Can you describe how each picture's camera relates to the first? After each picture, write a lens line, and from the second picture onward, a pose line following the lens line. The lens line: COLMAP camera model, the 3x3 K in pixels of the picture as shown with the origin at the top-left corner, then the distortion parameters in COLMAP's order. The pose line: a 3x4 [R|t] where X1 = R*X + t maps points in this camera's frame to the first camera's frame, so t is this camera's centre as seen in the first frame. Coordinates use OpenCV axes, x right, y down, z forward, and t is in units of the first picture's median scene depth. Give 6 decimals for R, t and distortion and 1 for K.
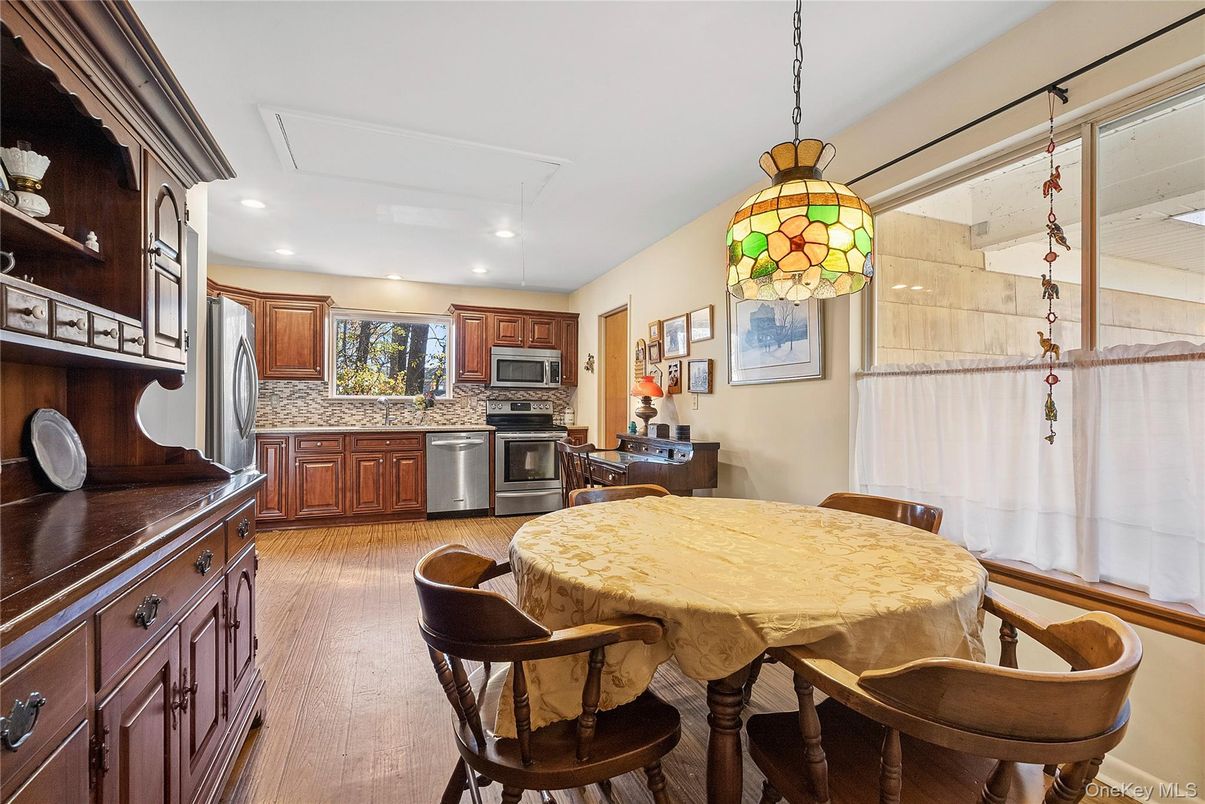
lens RADIAL K [[547.8, 0, 605.1], [0, 547.8, 402.7], [0, 0, 1]] dist [0.001077, 0.000012]
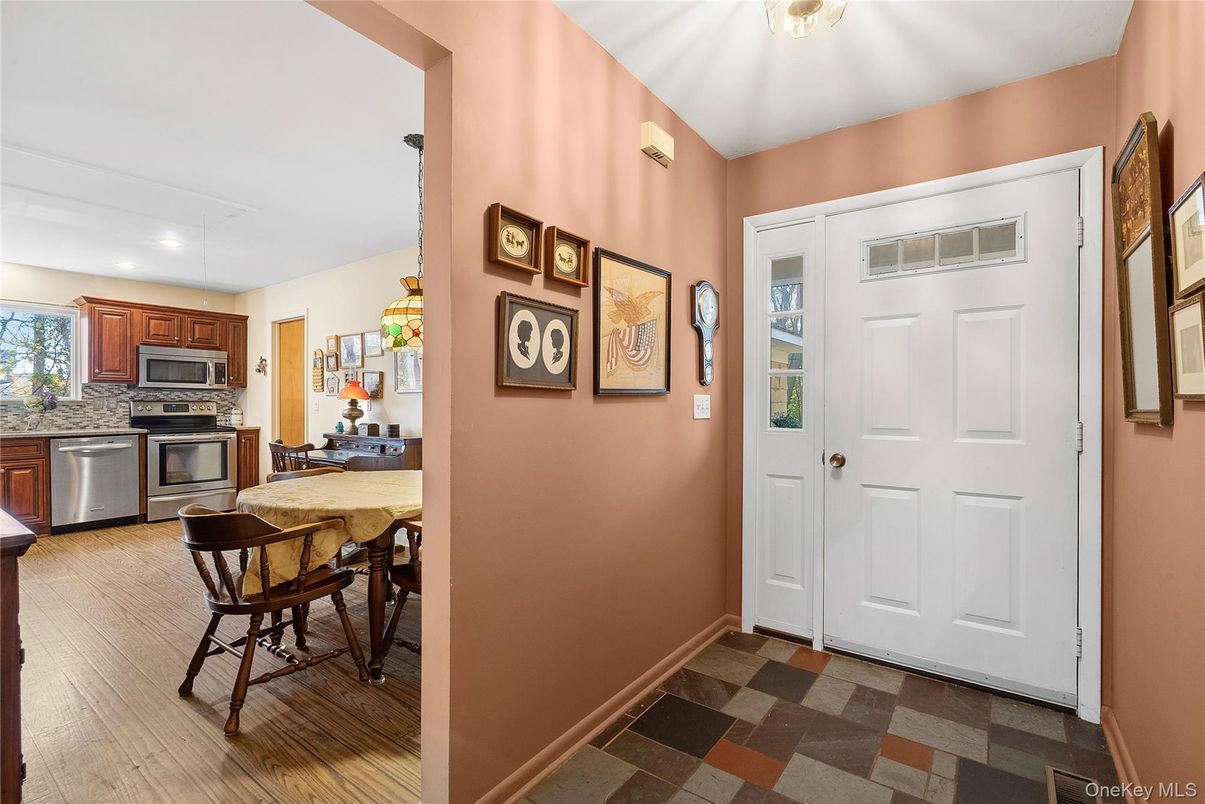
lens RADIAL K [[547.8, 0, 605.1], [0, 547.8, 402.7], [0, 0, 1]] dist [0.001077, 0.000012]
pose [[0.847399, -0.003407, 0.530946, -0.030102], [-0.000717, 0.999971, 0.007560, -0.011119], [-0.530957, -0.006787, 0.847372, -0.245509]]
